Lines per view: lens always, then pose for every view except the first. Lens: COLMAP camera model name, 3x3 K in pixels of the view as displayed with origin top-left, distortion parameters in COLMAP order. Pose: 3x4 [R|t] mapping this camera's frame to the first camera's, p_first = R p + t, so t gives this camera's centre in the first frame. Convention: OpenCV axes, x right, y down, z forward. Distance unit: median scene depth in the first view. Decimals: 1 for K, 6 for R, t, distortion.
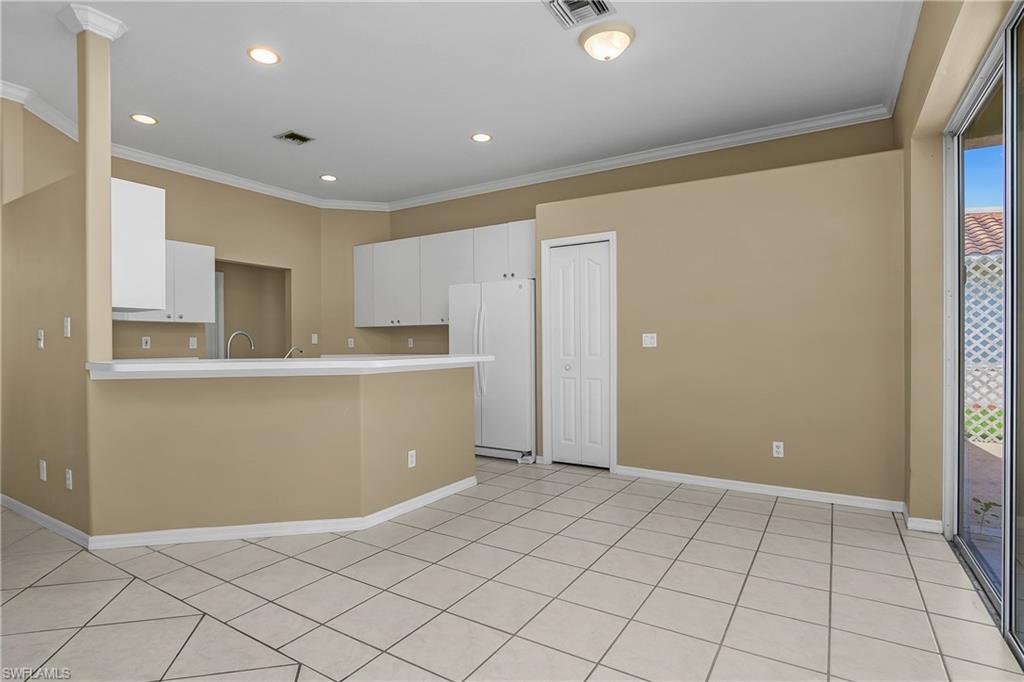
lens RADIAL K [[513.5, 0, 527.9], [0, 513.5, 344.6], [0, 0, 1]] dist [-0.021355, 0.000677]
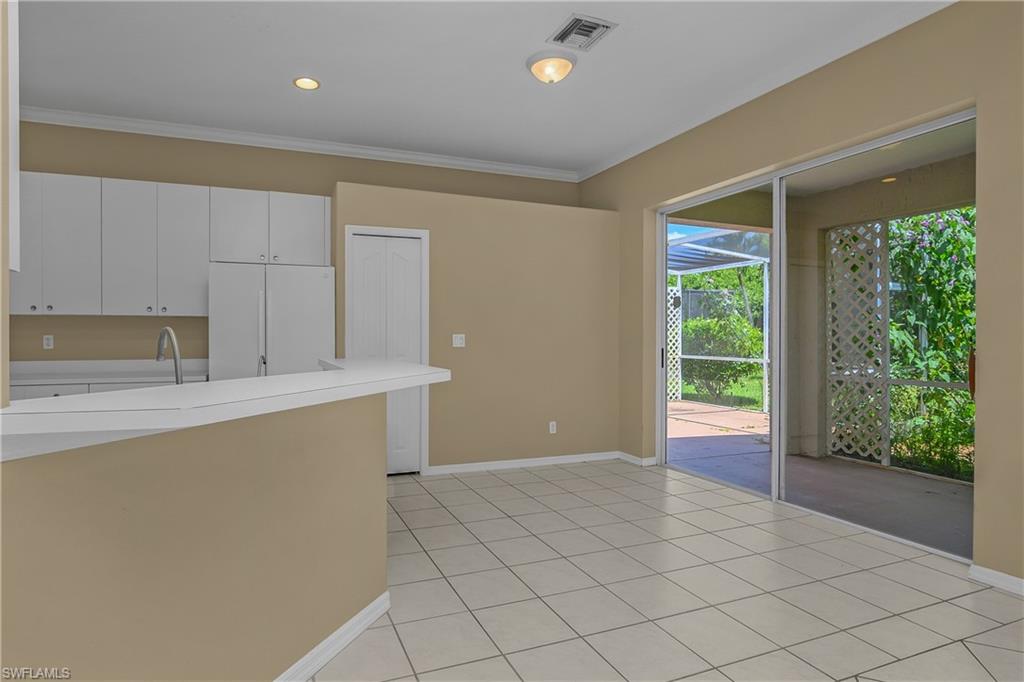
lens RADIAL K [[513.5, 0, 452.5], [0, 513.5, 341.2], [0, 0, 1]] dist [-0.021355, 0.000677]
pose [[0.640546, 0.000254, 0.767920, -0.517589], [-0.001298, 0.999999, 0.000752, -0.007244], [-0.767919, -0.001478, 0.640546, 0.305578]]
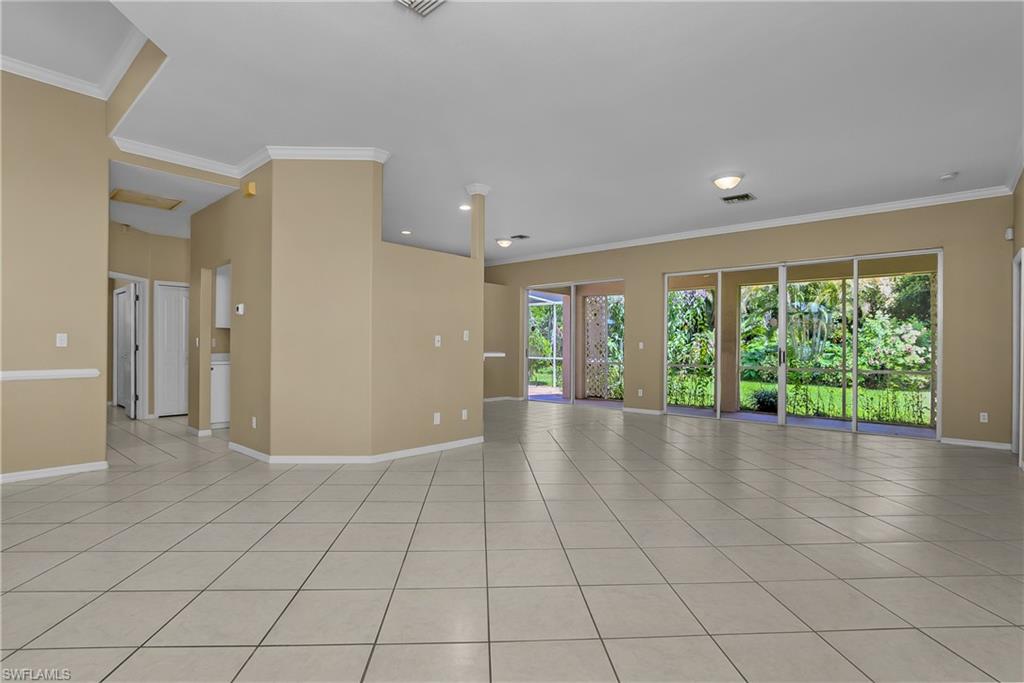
lens RADIAL K [[513.5, 0, 504.4], [0, 513.5, 344.4], [0, 0, 1]] dist [-0.021355, 0.000677]
pose [[0.198512, 0.011634, 0.980029, -1.579447], [-0.007043, 0.999921, -0.010443, 0.009184], [-0.980073, -0.004830, 0.198578, 0.279180]]
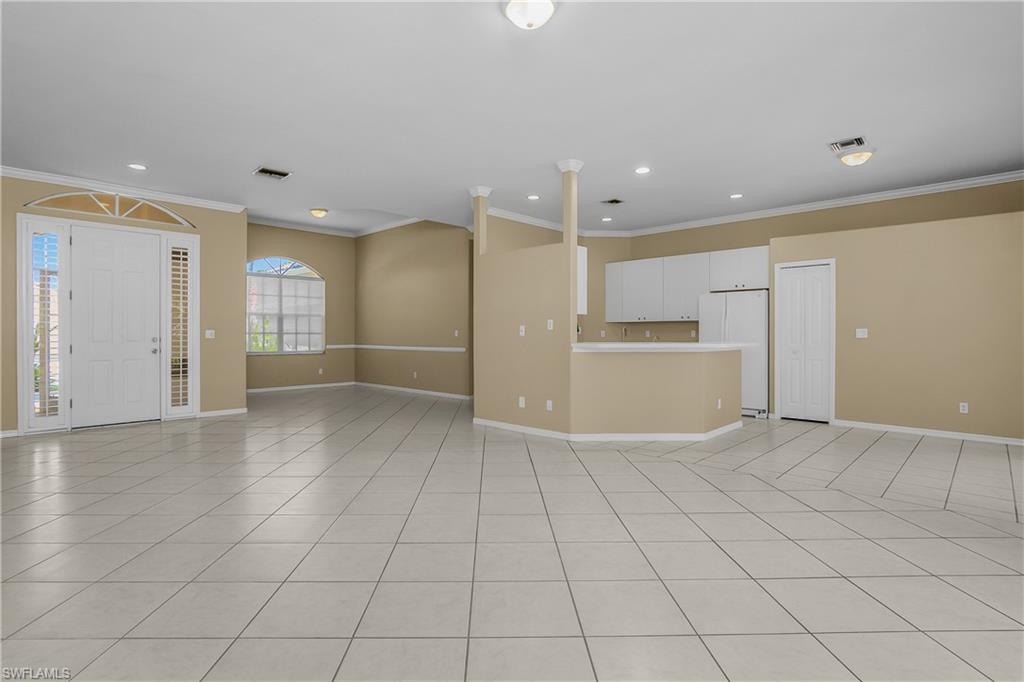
lens RADIAL K [[513.5, 0, 532.9], [0, 513.5, 333.1], [0, 0, 1]] dist [-0.021355, 0.000677]
pose [[0.983517, 0.005418, -0.180734, -0.377647], [-0.006078, 0.999977, -0.003098, 0.000935], [0.180713, 0.004145, 0.983527, -0.530374]]
